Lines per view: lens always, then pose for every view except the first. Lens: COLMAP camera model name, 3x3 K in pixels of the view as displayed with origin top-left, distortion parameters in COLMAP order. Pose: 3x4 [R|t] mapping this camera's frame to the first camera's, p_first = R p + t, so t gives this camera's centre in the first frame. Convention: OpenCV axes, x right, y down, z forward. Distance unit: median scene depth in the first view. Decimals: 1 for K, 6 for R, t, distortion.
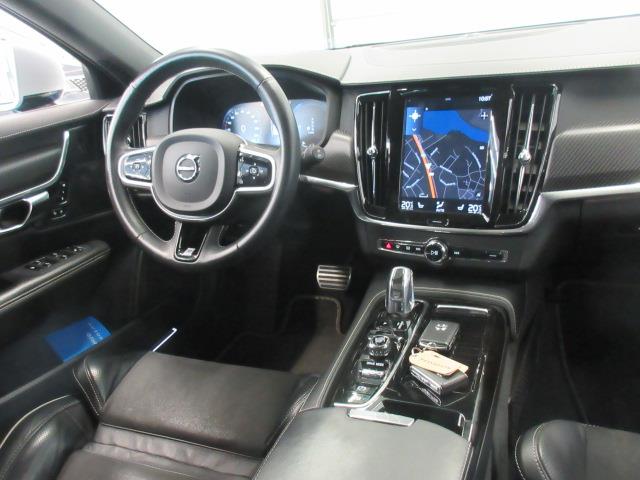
lens RADIAL K [[545.3, 0, 320.0], [0, 545.3, 240.0], [0, 0, 1]] dist [0.009734, 0.007556]
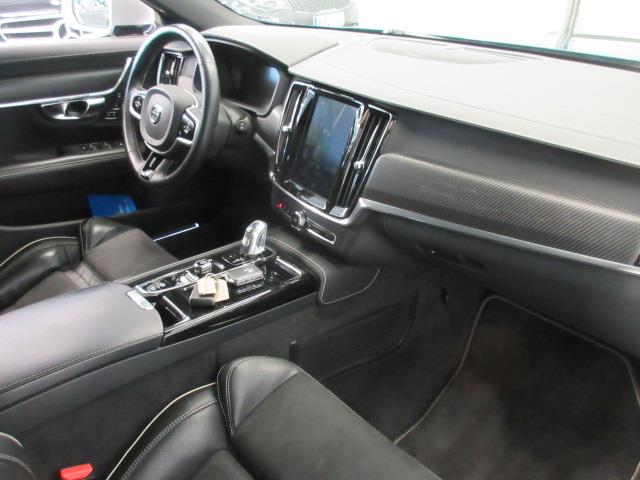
lens RADIAL K [[545.3, 0, 320.0], [0, 545.3, 240.0], [0, 0, 1]] dist [0.009734, 0.007556]
pose [[0.888643, 0.323689, -0.324869, 0.585560], [-0.286885, 0.945035, 0.156861, -0.126449], [0.357786, -0.046194, 0.932660, -0.138102]]
